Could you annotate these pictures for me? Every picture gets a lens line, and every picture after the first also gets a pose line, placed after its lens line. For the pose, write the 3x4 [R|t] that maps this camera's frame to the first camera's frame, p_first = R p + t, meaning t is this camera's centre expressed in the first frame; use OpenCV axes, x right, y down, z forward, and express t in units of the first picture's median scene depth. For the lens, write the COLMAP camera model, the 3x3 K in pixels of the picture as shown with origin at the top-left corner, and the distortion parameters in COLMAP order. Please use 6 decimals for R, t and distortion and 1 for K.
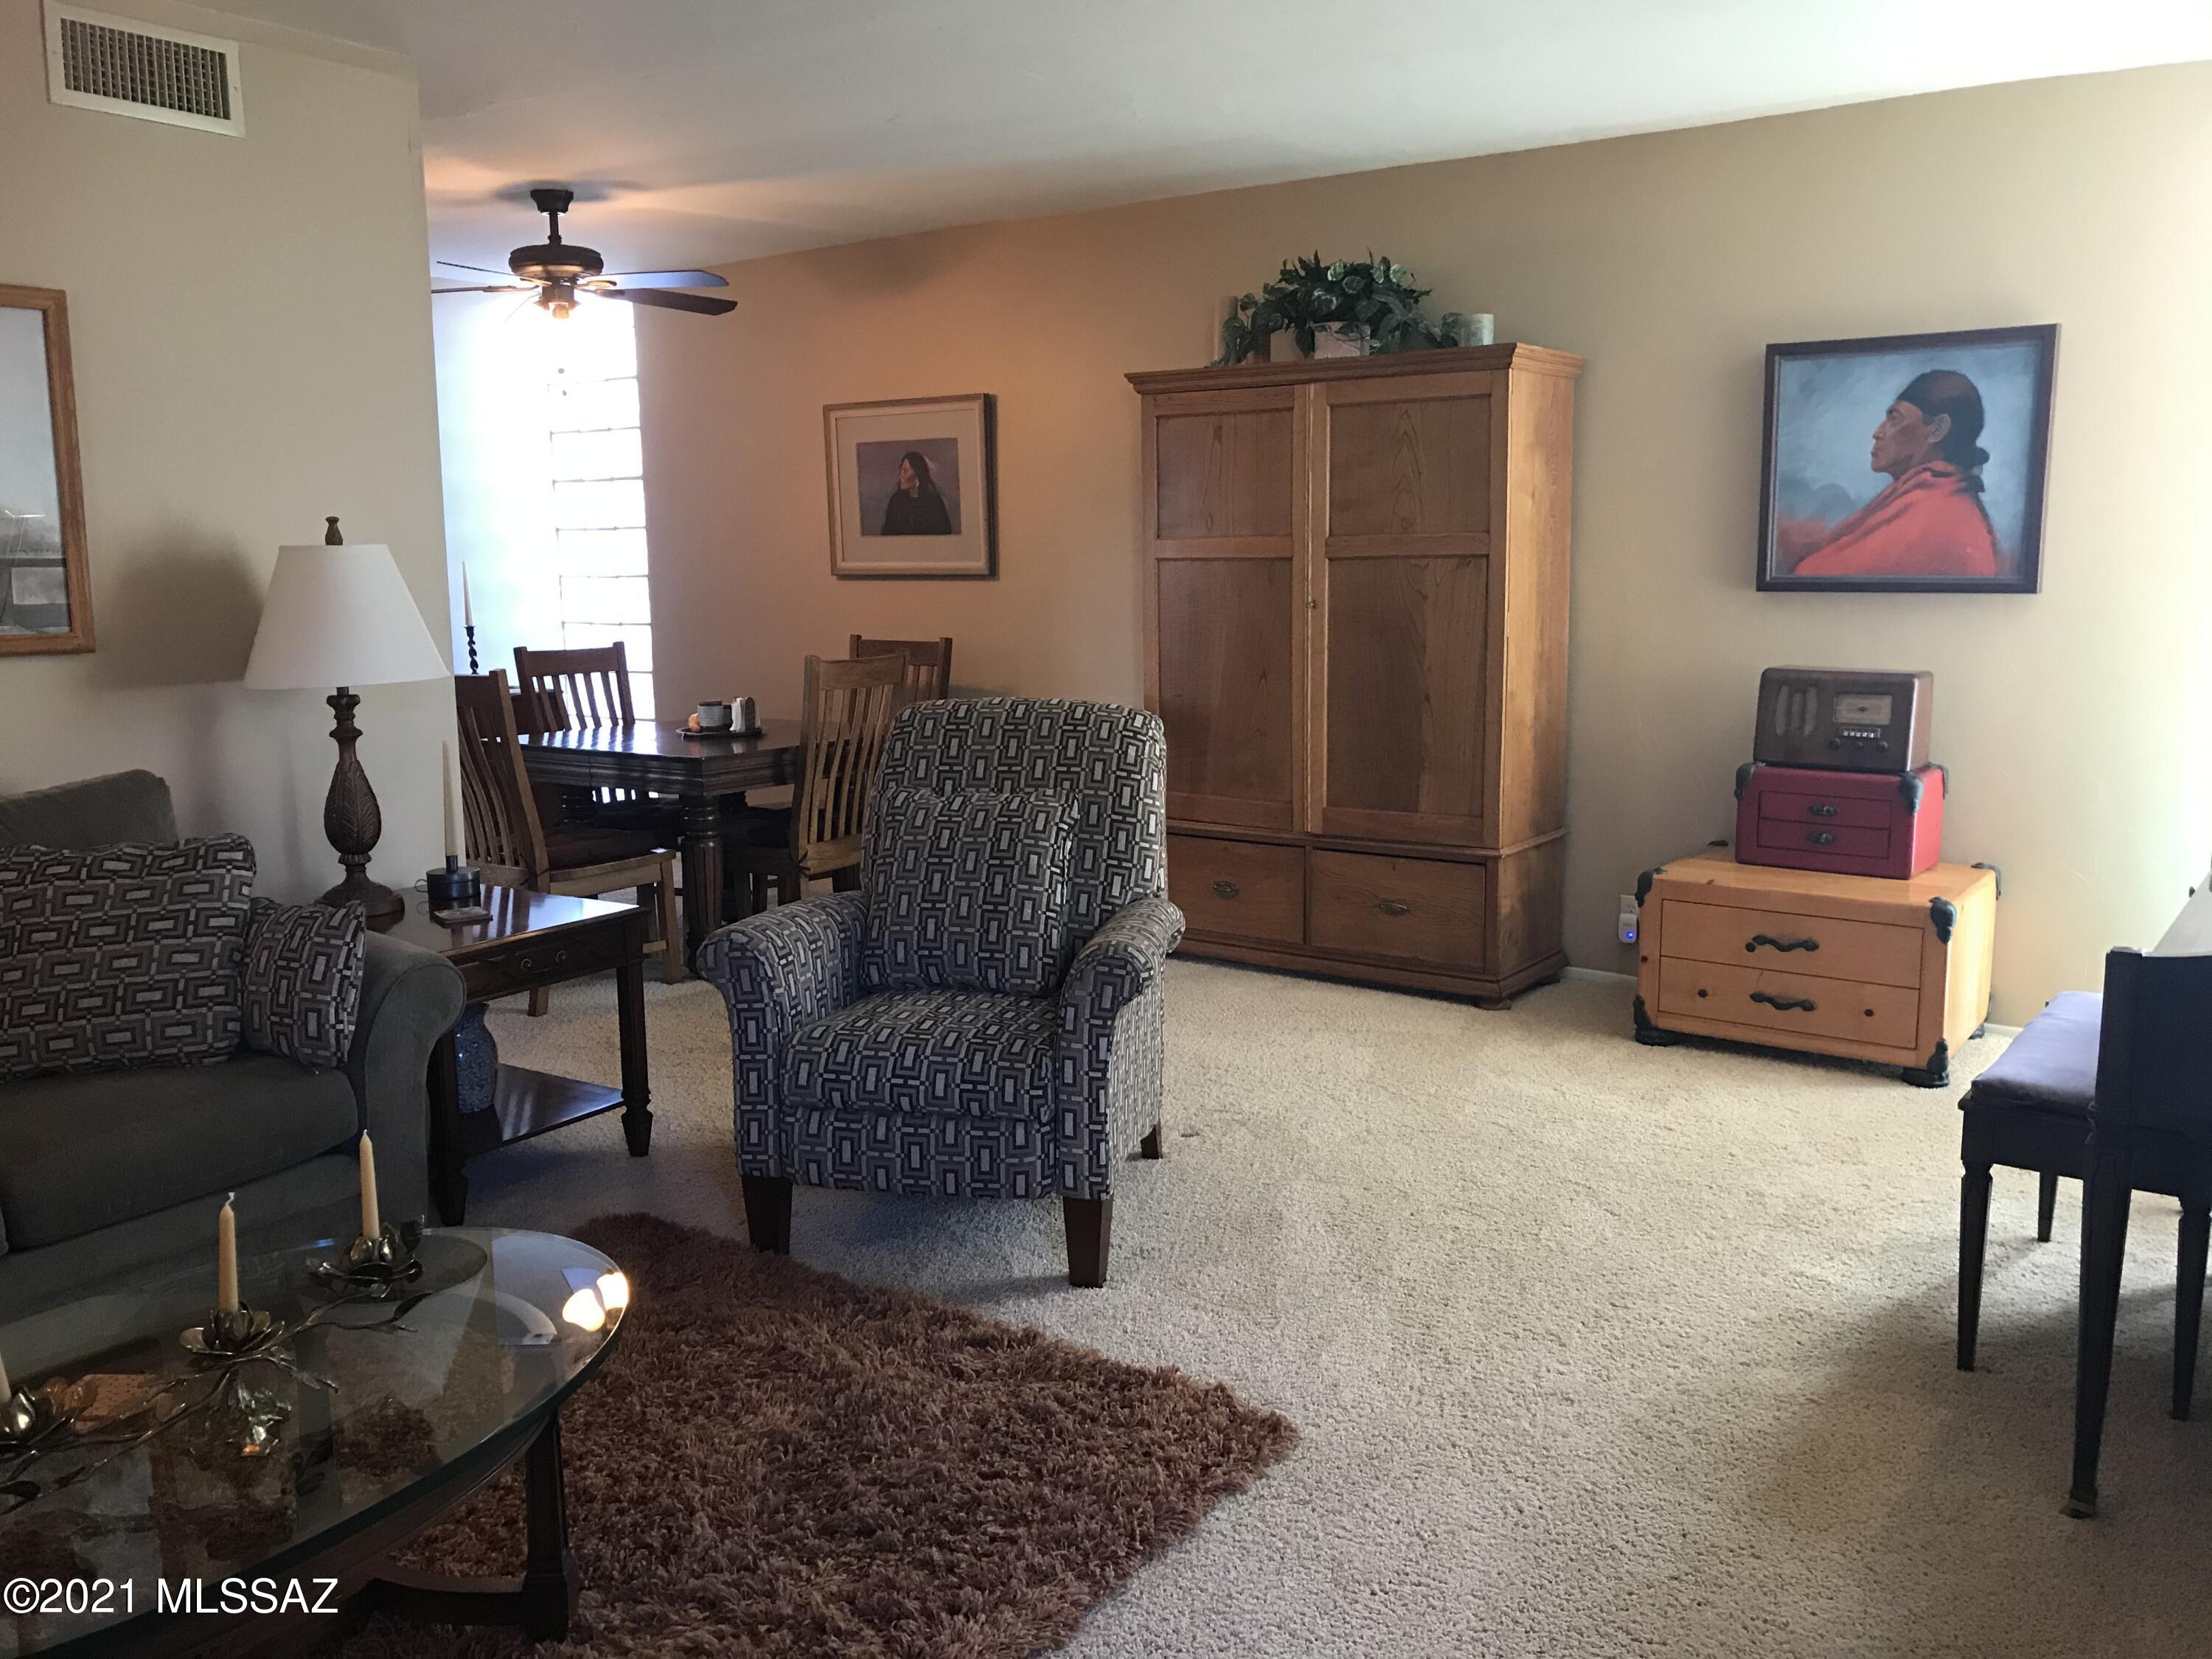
lens RADIAL K [[1820.1, 0, 1109.5], [0, 1820.1, 815.8], [0, 0, 1]] dist [0.032248, -0.030386]
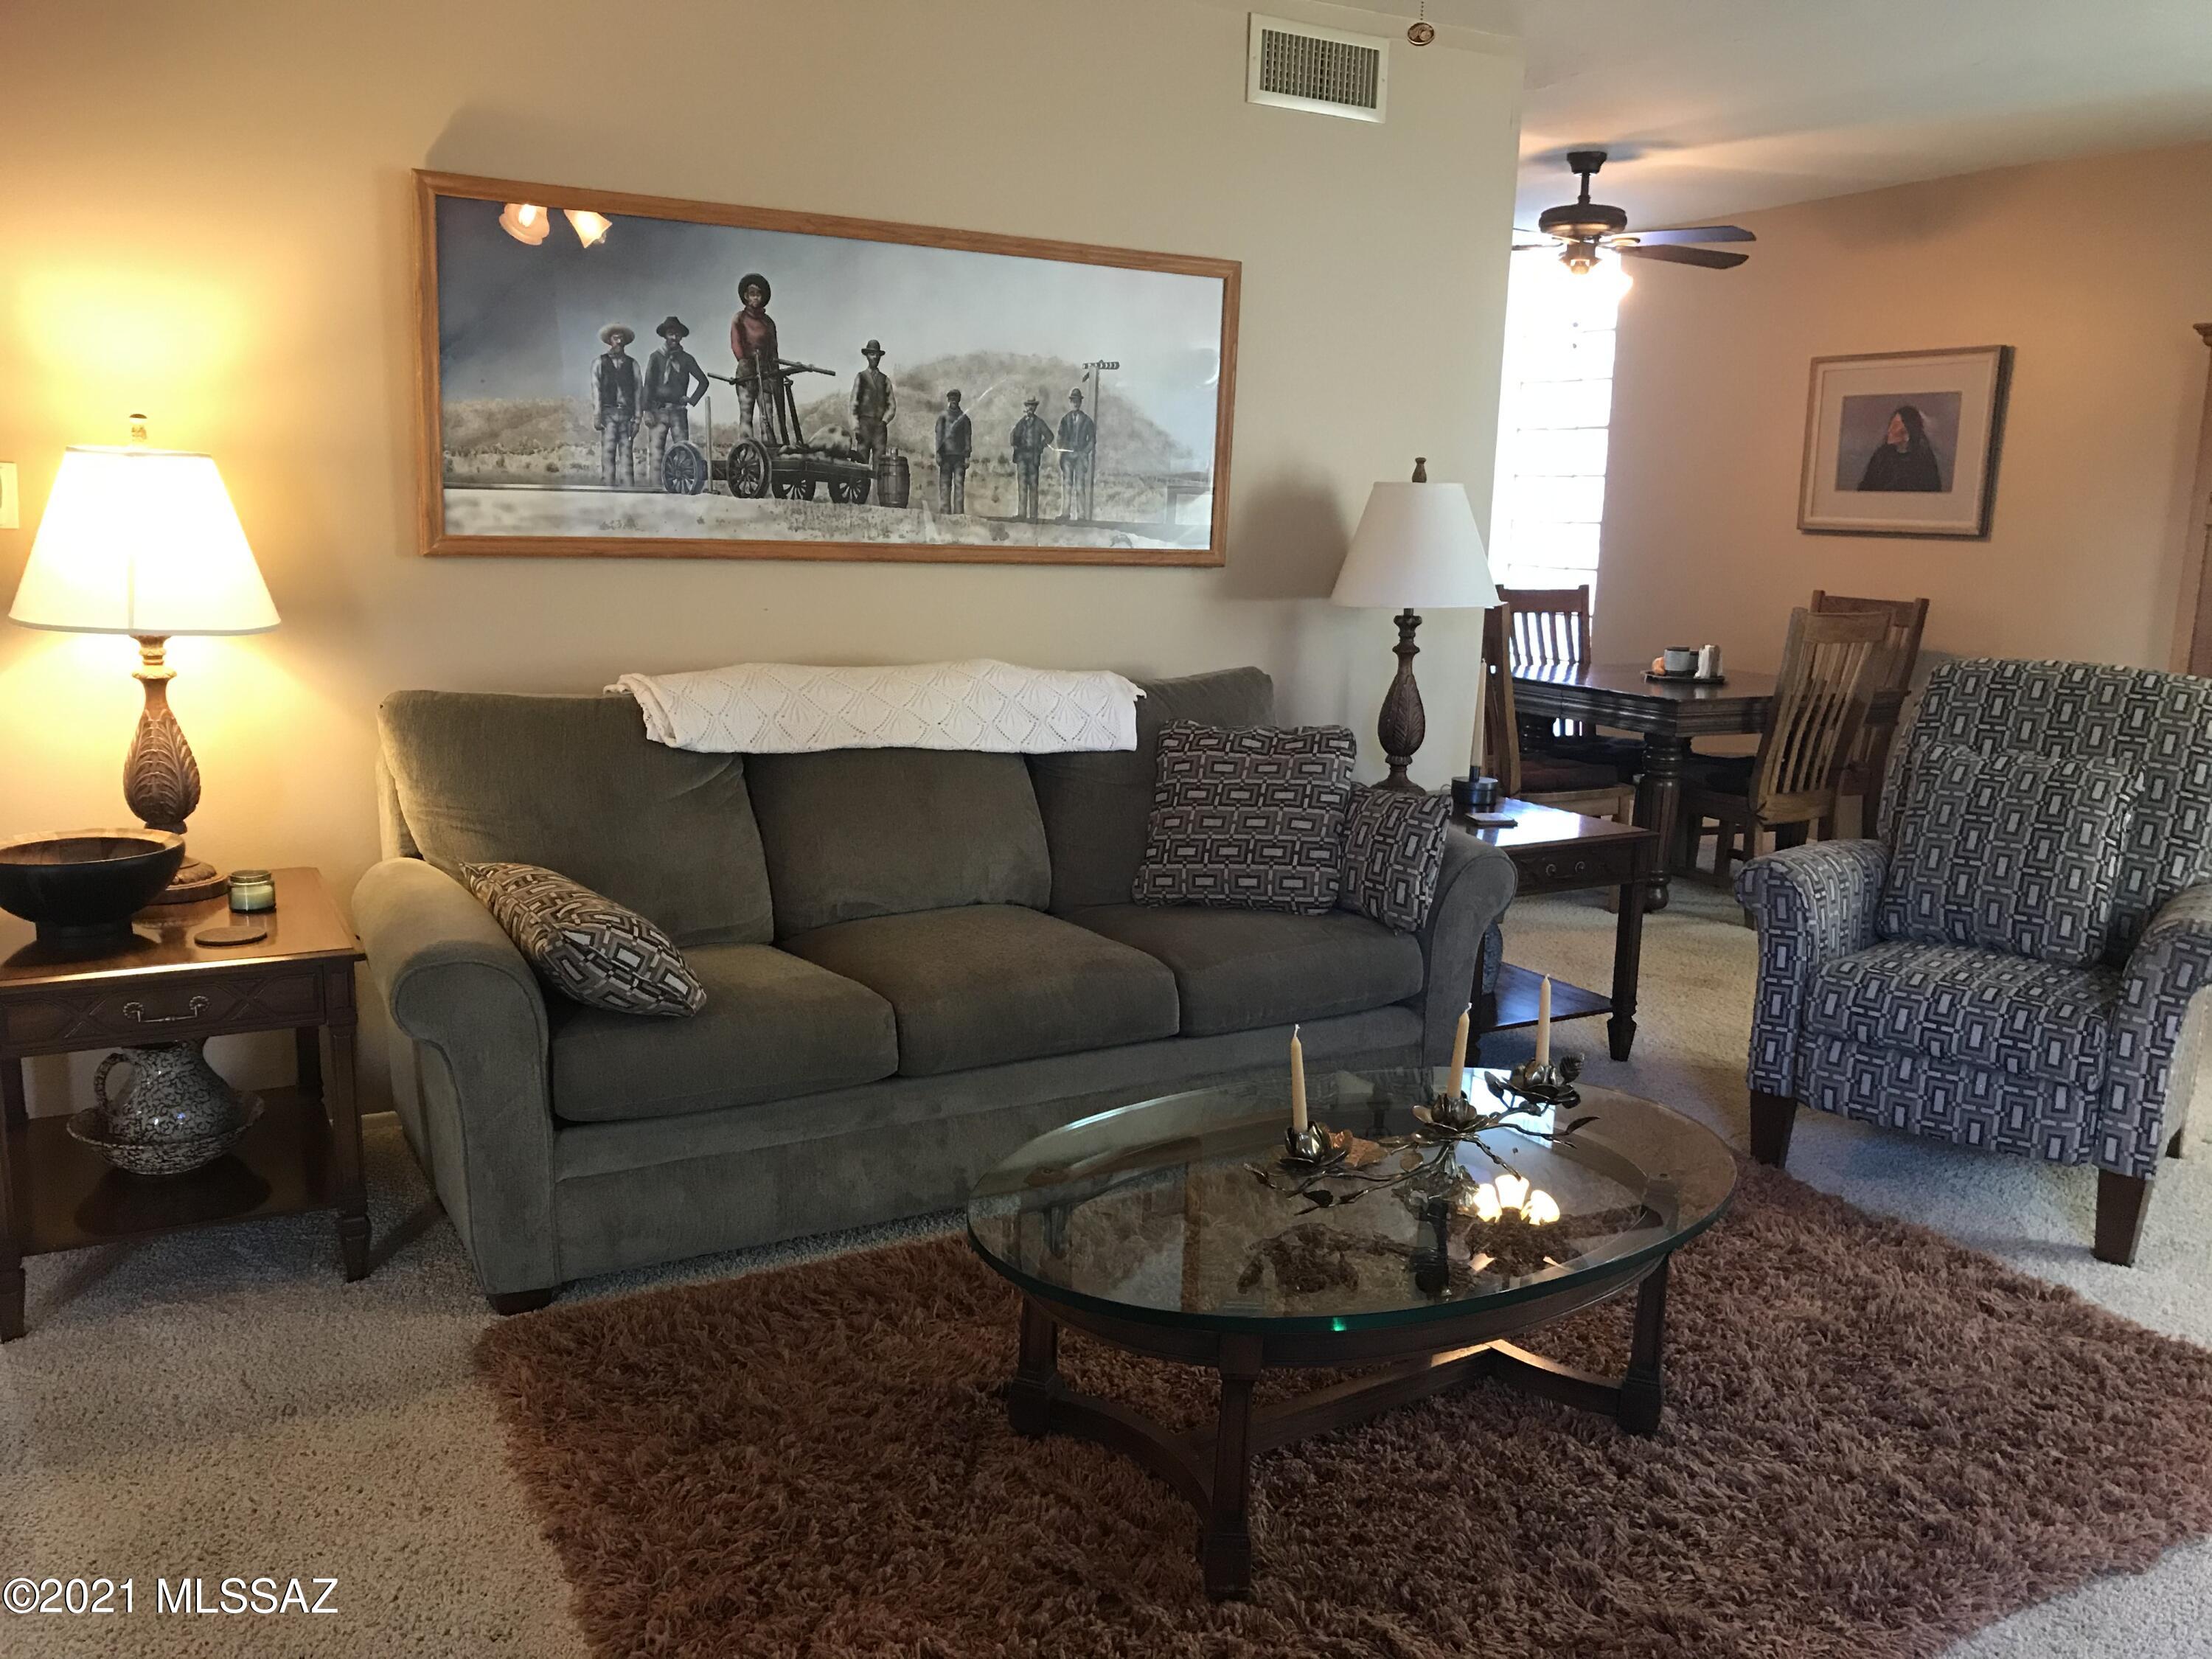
lens RADIAL K [[1820.1, 0, 1108.1], [0, 1820.1, 819.8], [0, 0, 1]] dist [0.032248, -0.030386]
pose [[0.898979, 0.114655, -0.422718, -0.082051], [-0.102393, 0.993400, 0.051688, 0.018595], [0.425854, -0.003184, 0.904786, -0.095315]]
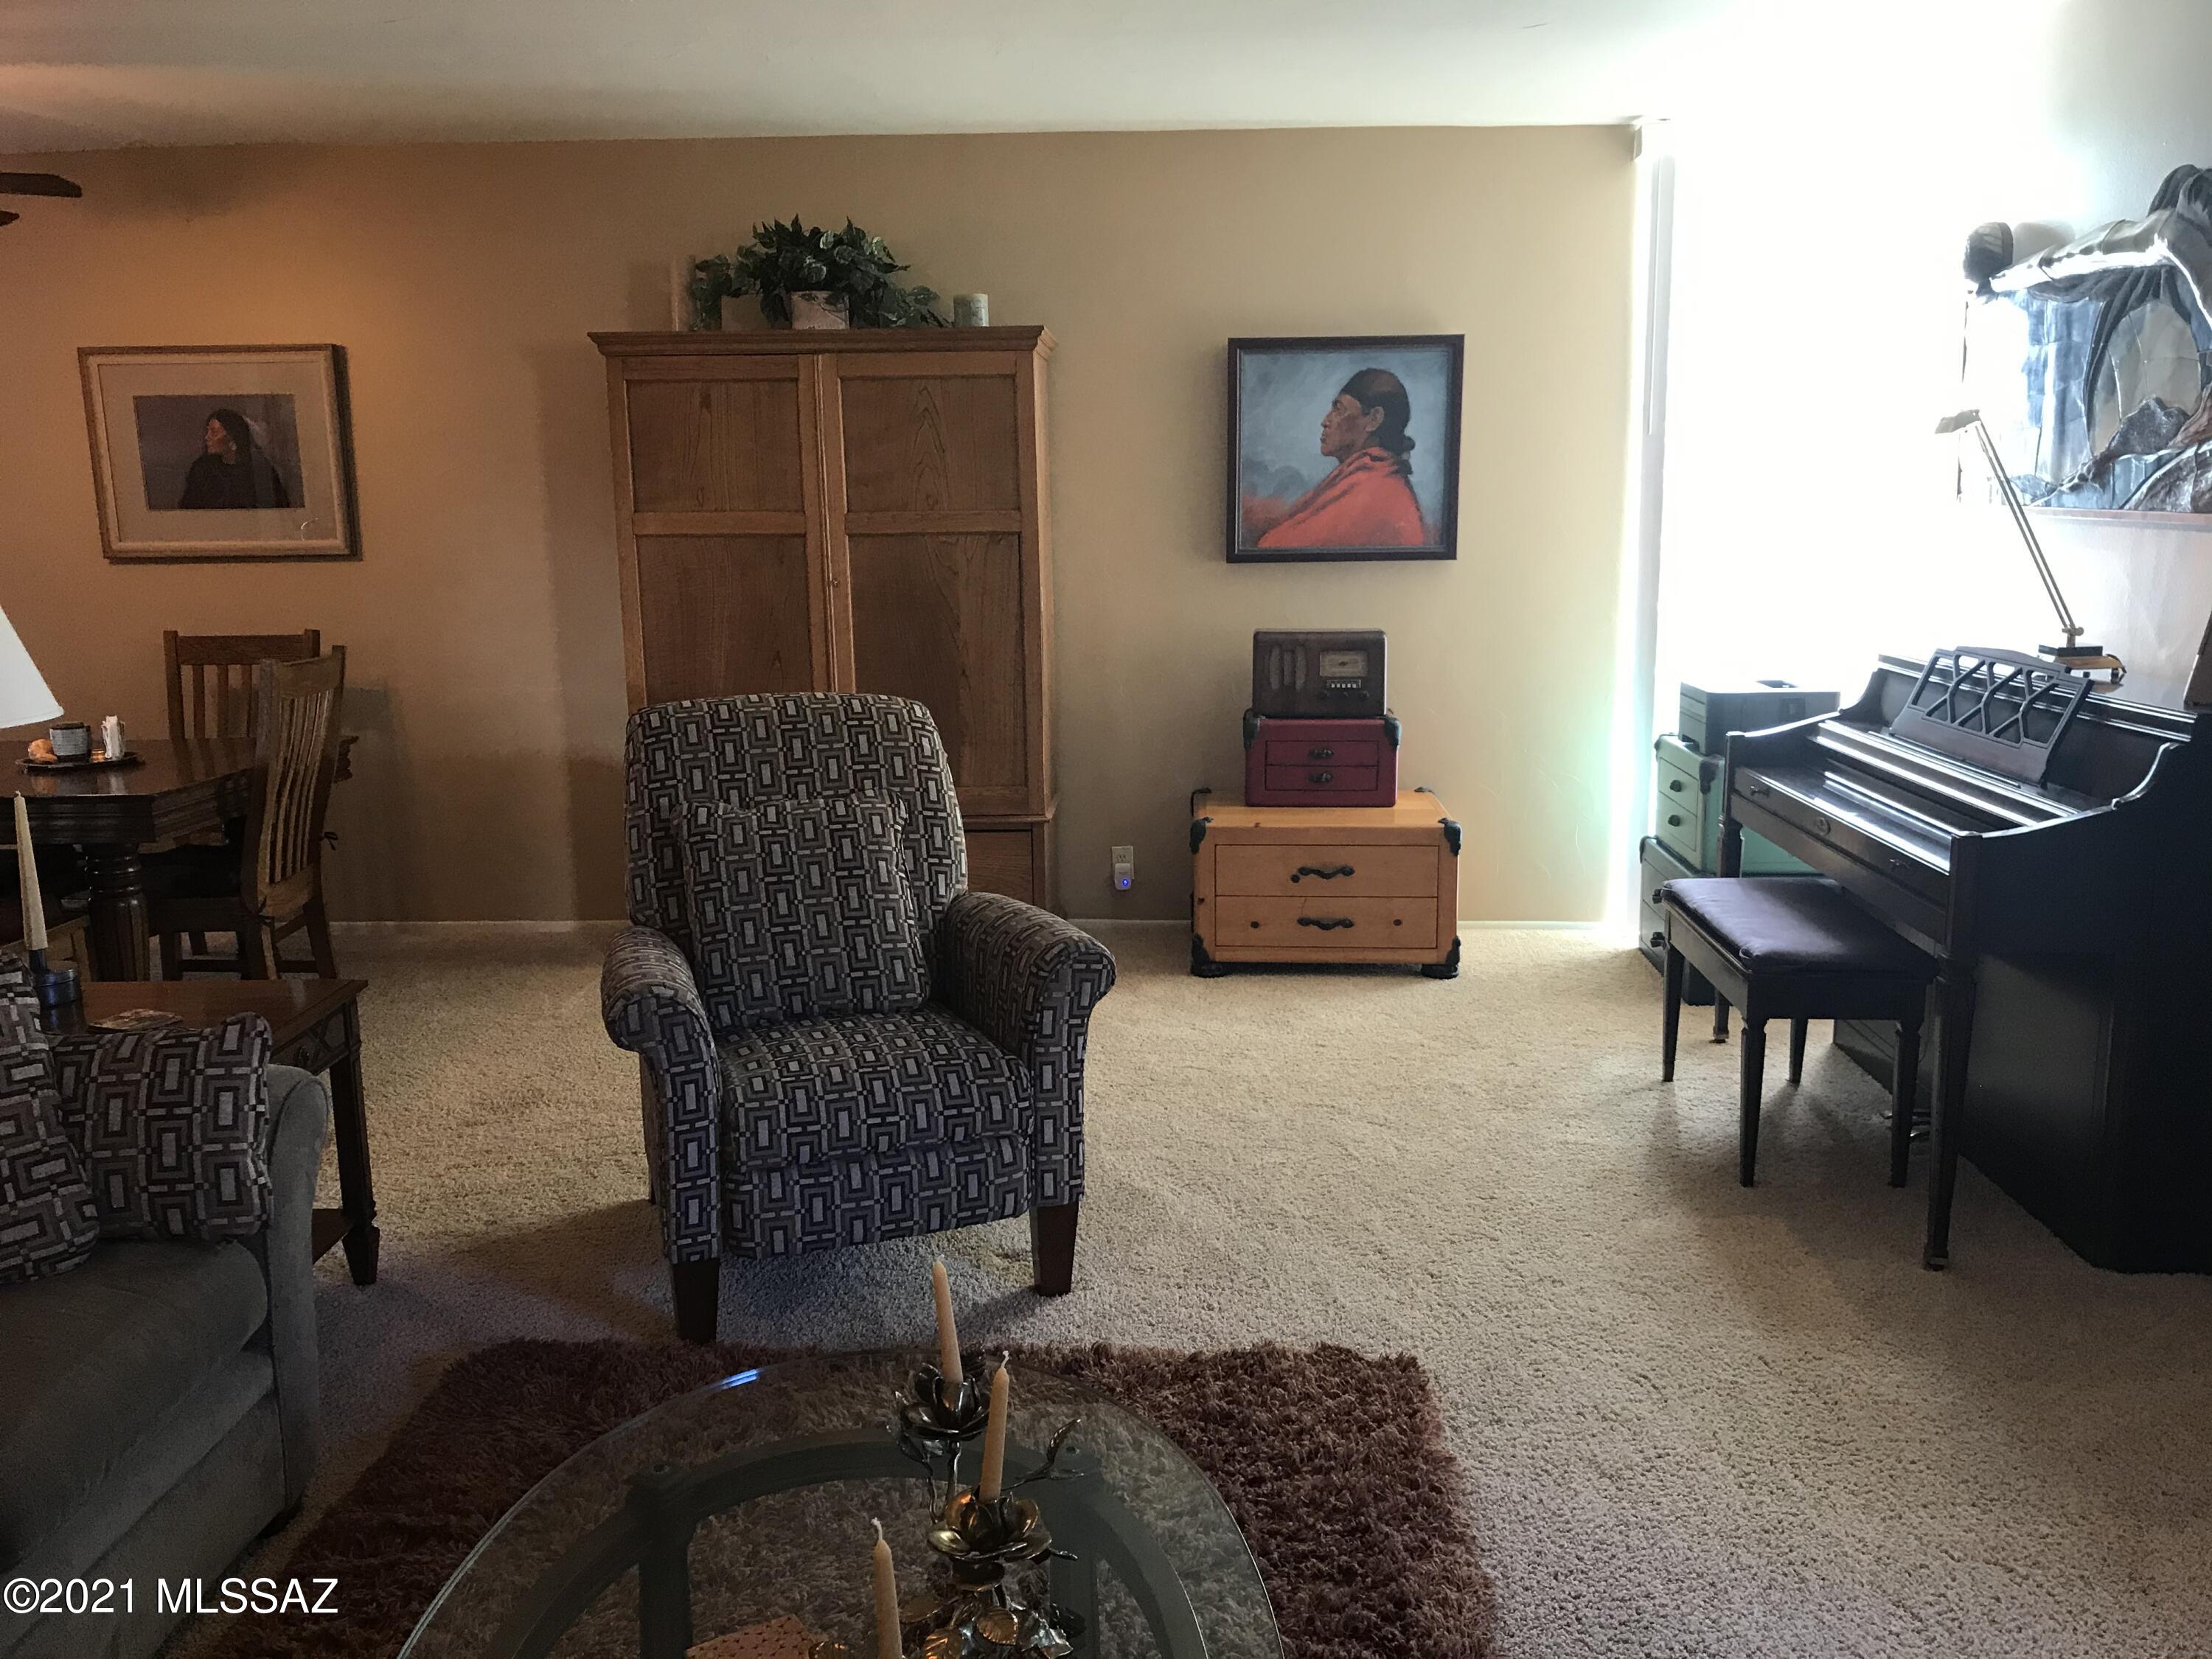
lens RADIAL K [[1820.1, 0, 1101.5], [0, 1820.1, 821.5], [0, 0, 1]] dist [0.032248, -0.030386]
pose [[0.838810, -0.095737, 0.535941, -0.368184], [0.083884, 0.995389, 0.046522, -0.027155], [-0.537924, 0.005934, 0.842973, 0.124390]]
